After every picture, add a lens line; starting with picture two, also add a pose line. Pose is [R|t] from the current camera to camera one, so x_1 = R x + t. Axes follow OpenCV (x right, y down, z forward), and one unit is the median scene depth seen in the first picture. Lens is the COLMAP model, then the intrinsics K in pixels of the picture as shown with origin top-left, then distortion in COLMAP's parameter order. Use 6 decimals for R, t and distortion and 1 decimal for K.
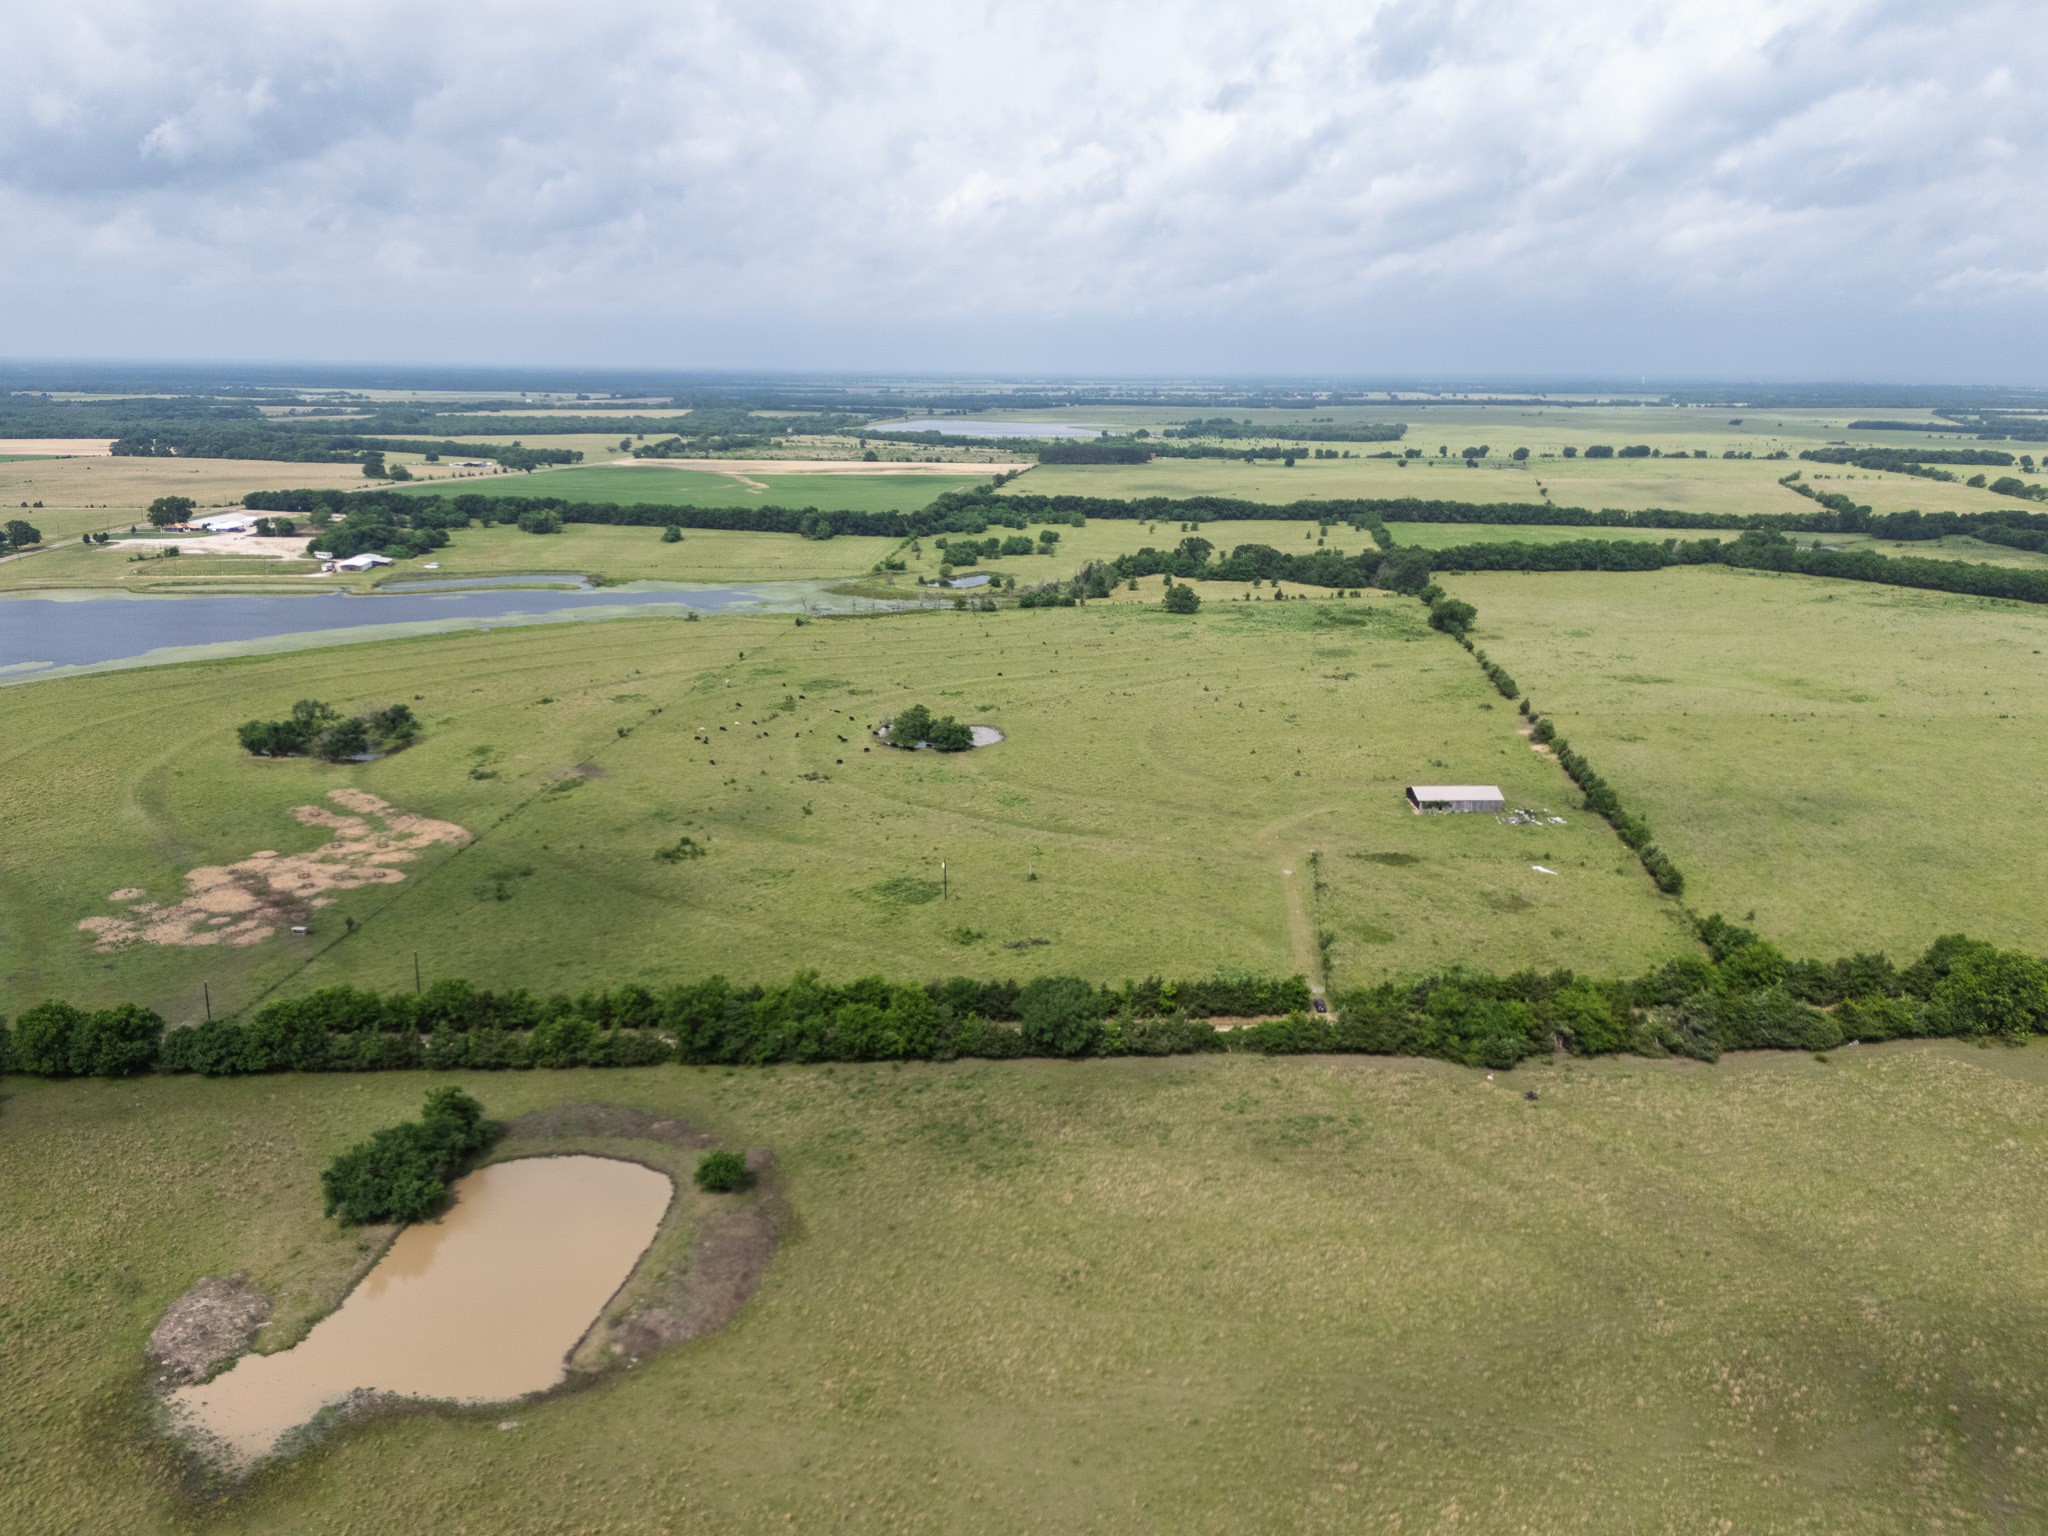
lens RADIAL K [[1494.0, 0, 1028.5], [0, 1494.0, 763.2], [0, 0, 1]] dist [0.097189, -0.117387]
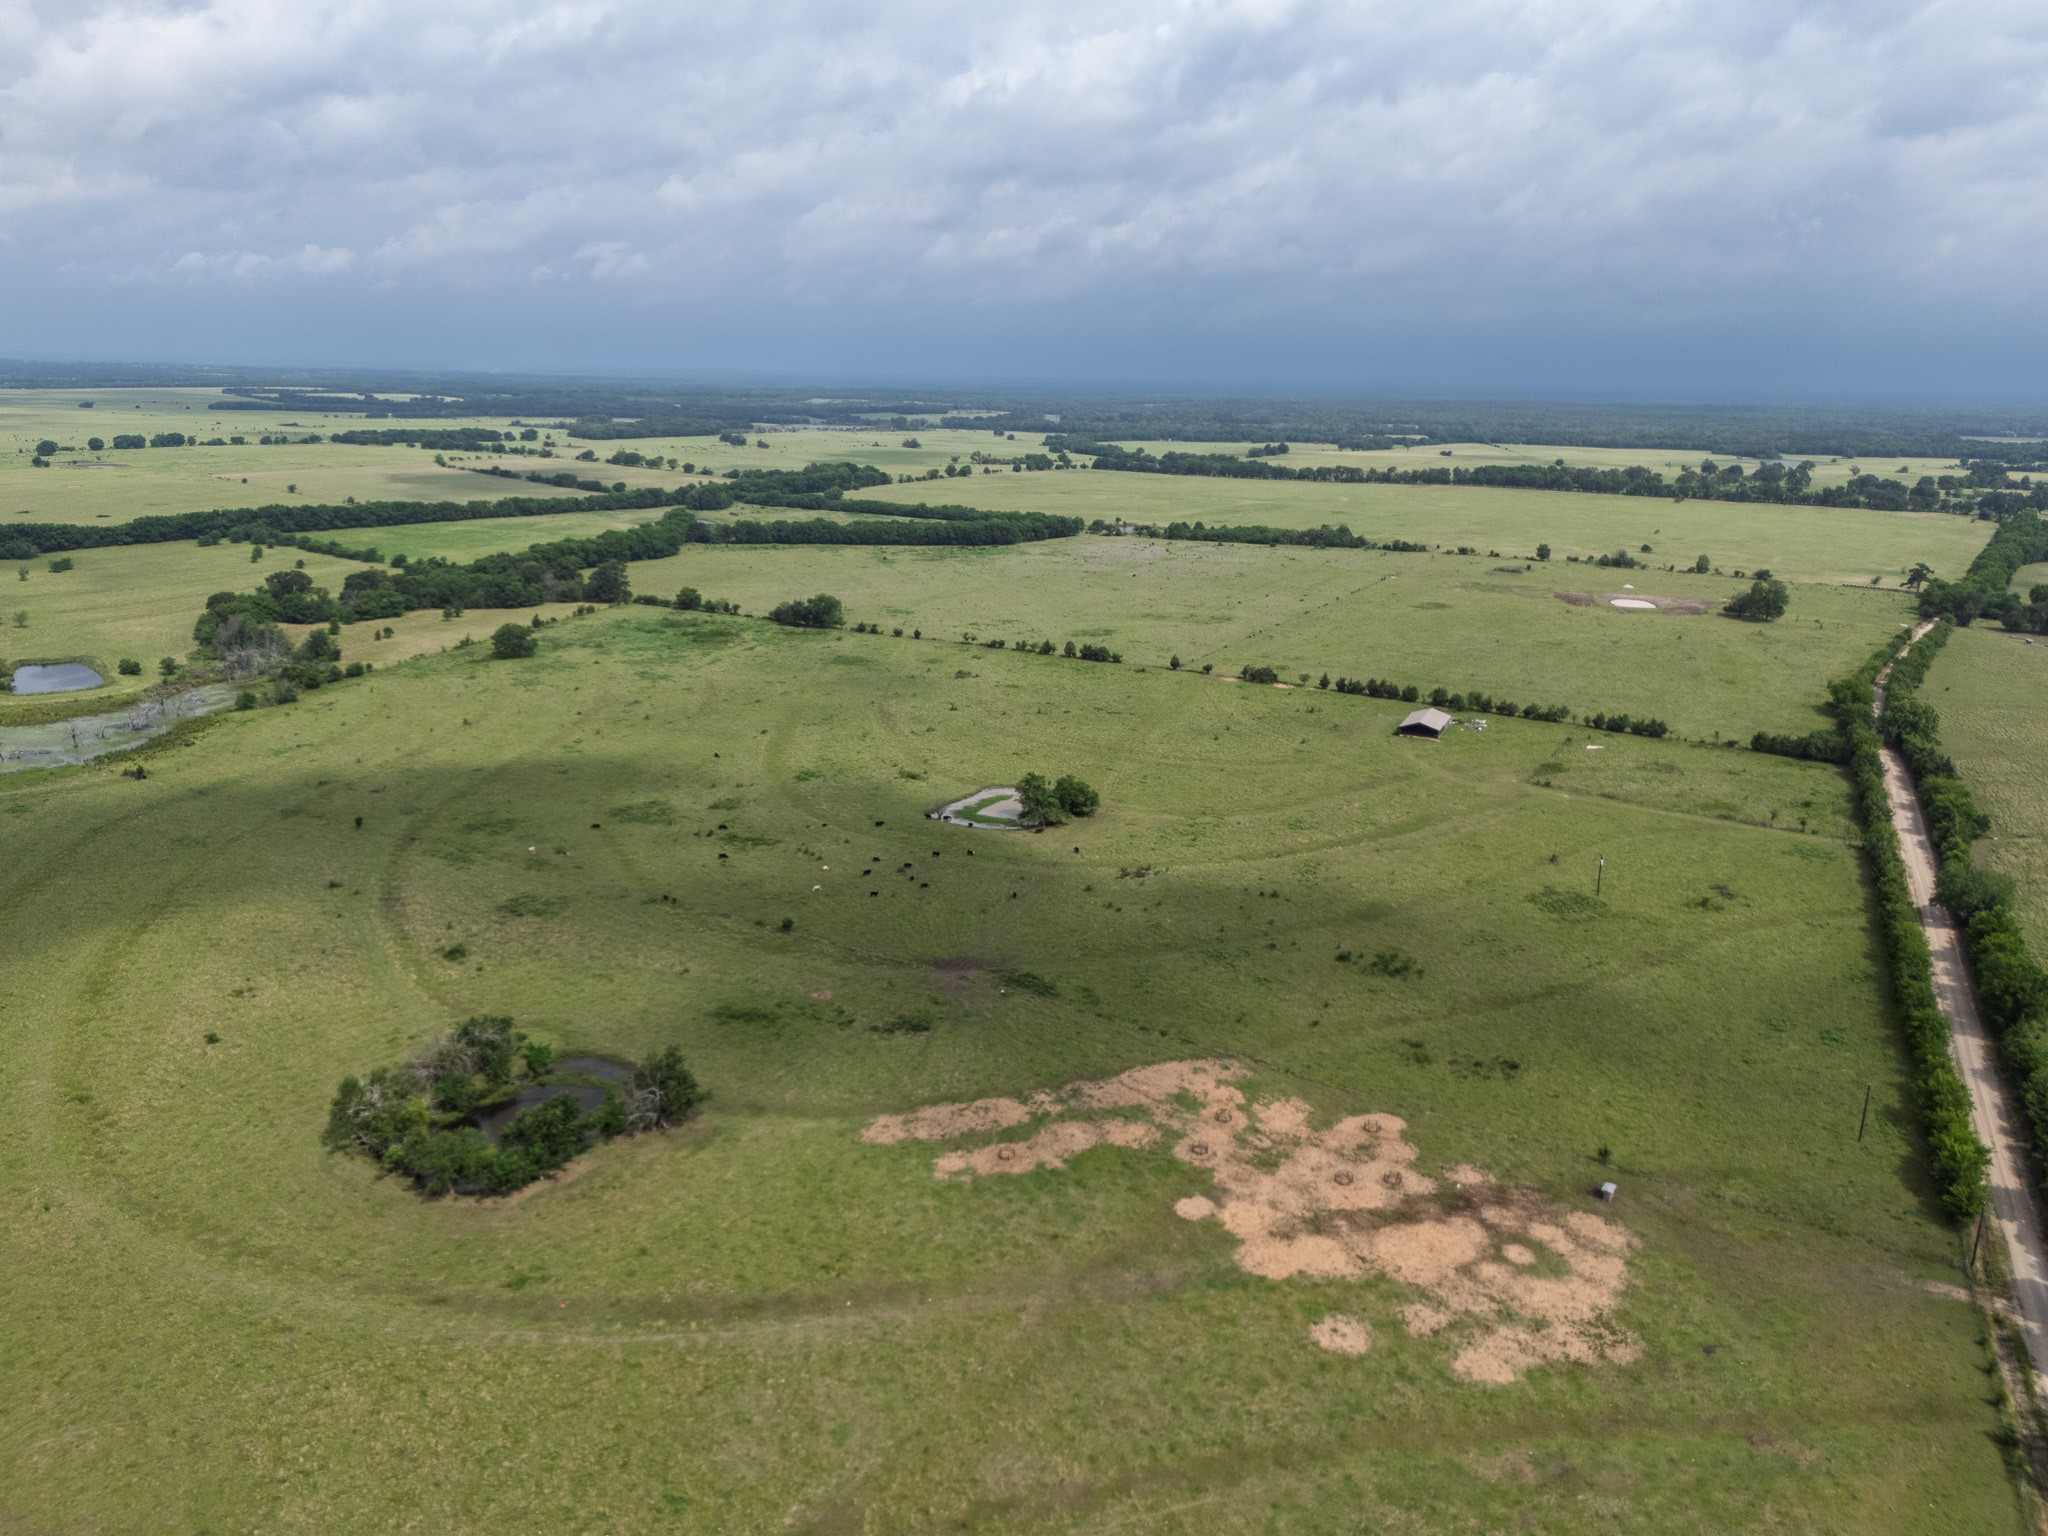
lens RADIAL K [[1494.0, 0, 1028.5], [0, 1494.0, 763.2], [0, 0, 1]] dist [0.097189, -0.117387]
pose [[0.453625, -0.229886, 0.861033, -0.327293], [0.216701, 0.965613, 0.143641, -0.068087], [-0.864445, 0.121427, 0.487842, 0.242559]]
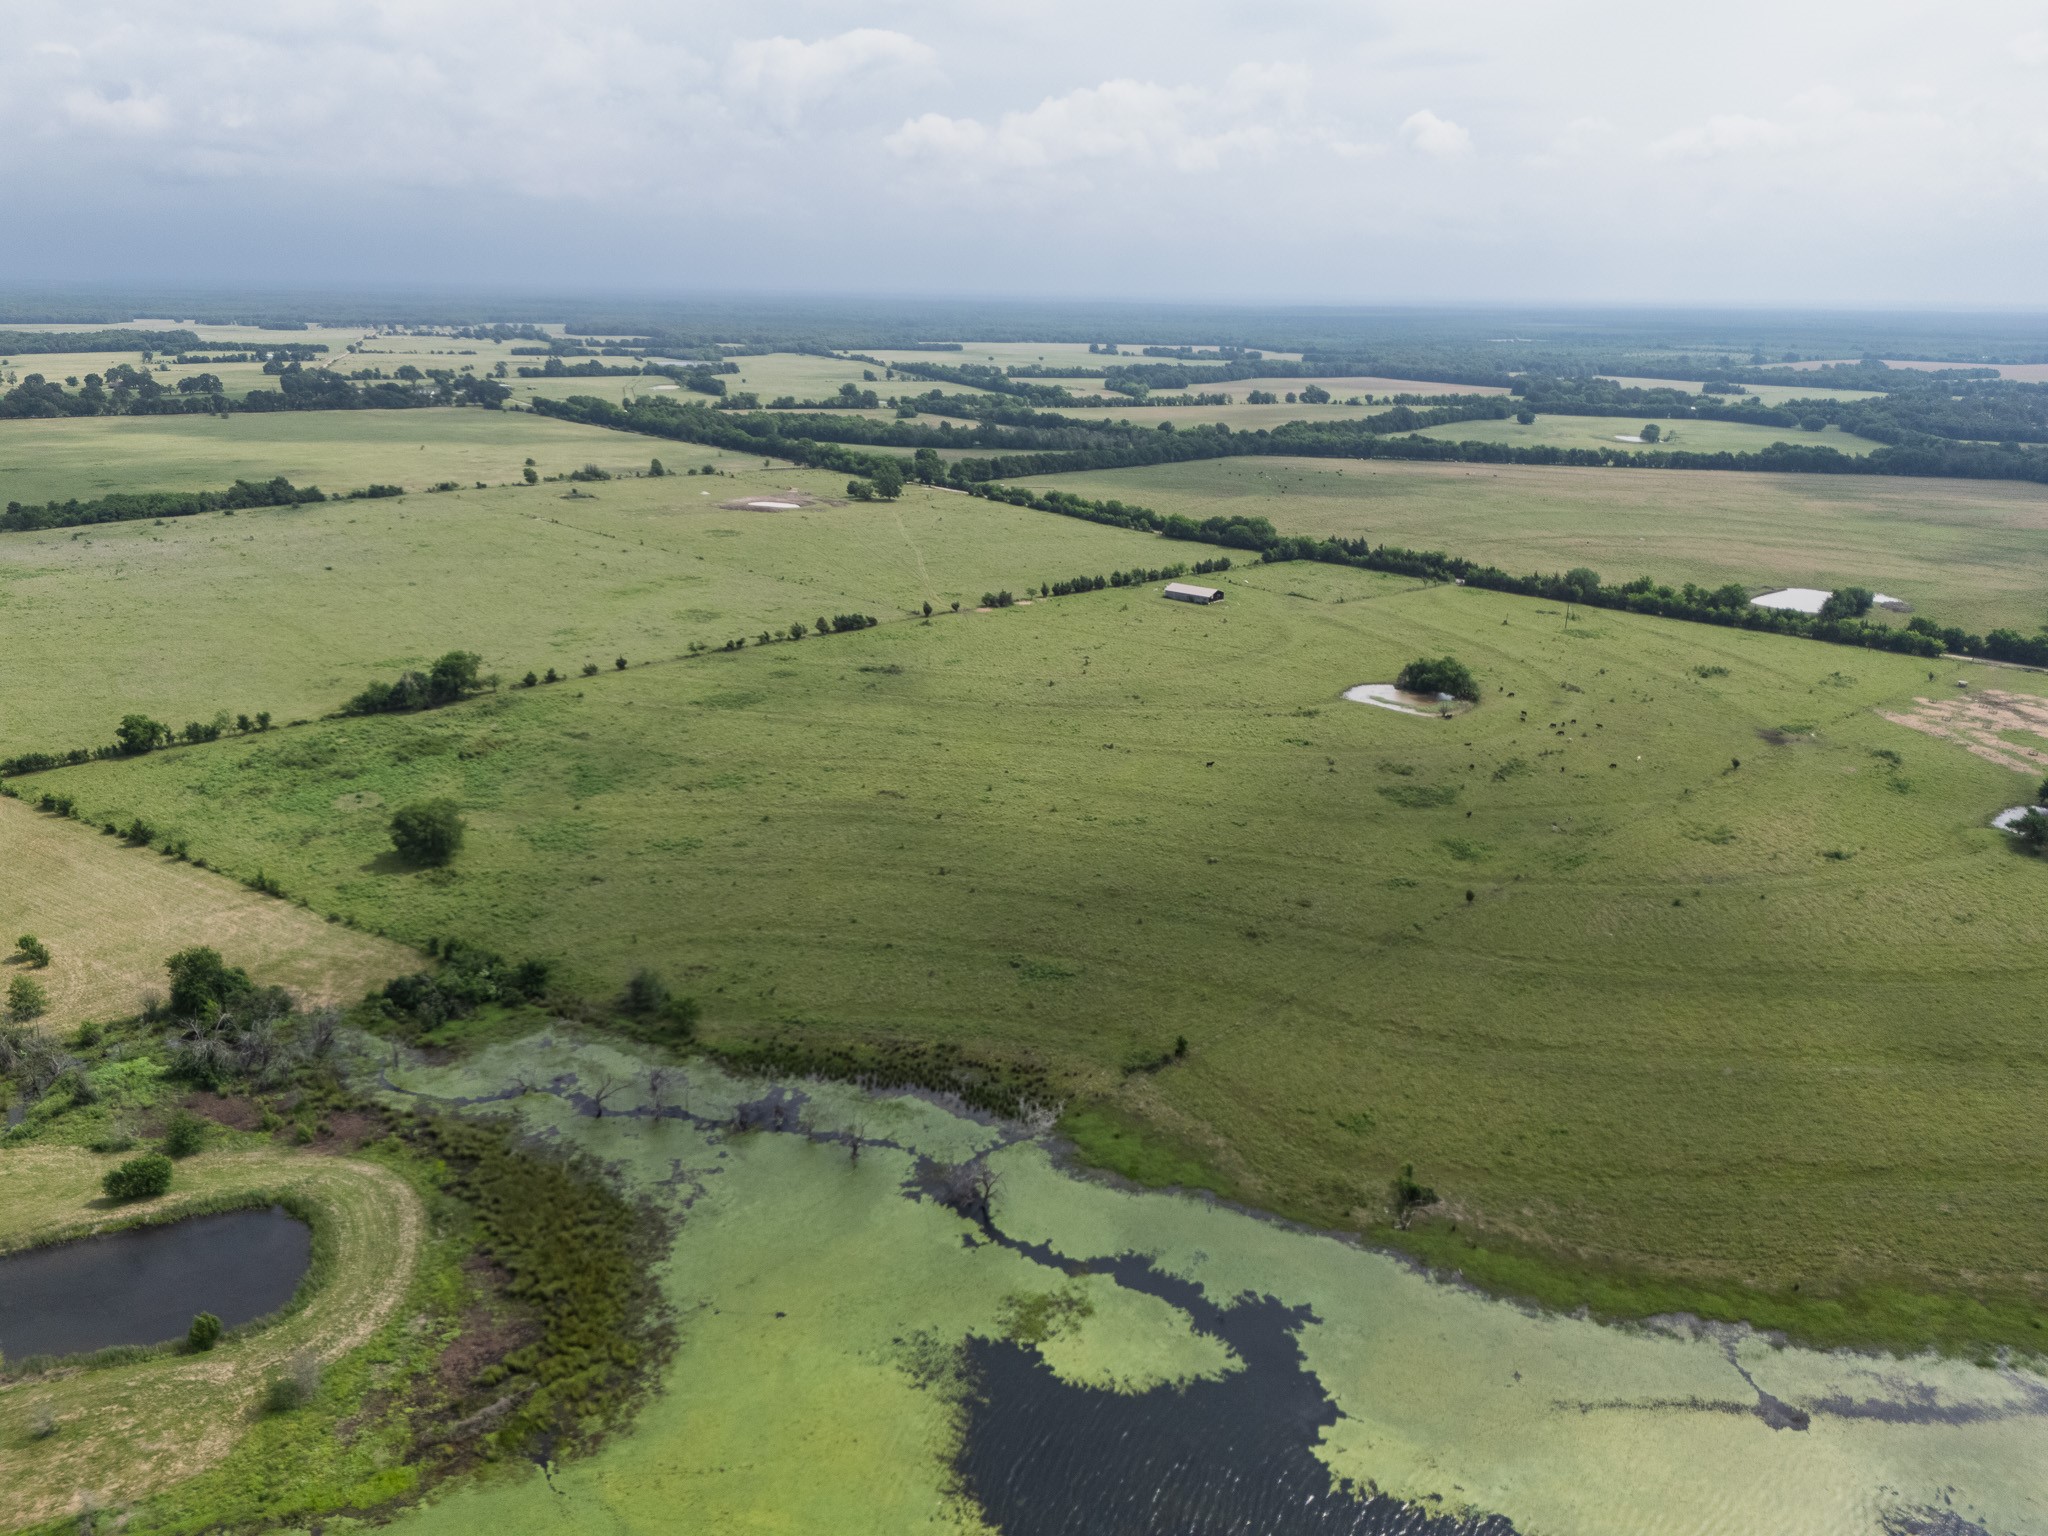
lens RADIAL K [[1494.0, 0, 1028.5], [0, 1494.0, 763.2], [0, 0, 1]] dist [0.097189, -0.117387]
pose [[-0.746139, -0.218867, 0.628788, -0.208836], [0.150842, 0.864294, 0.479835, -0.210756], [-0.648478, 0.452871, -0.611869, 0.761722]]
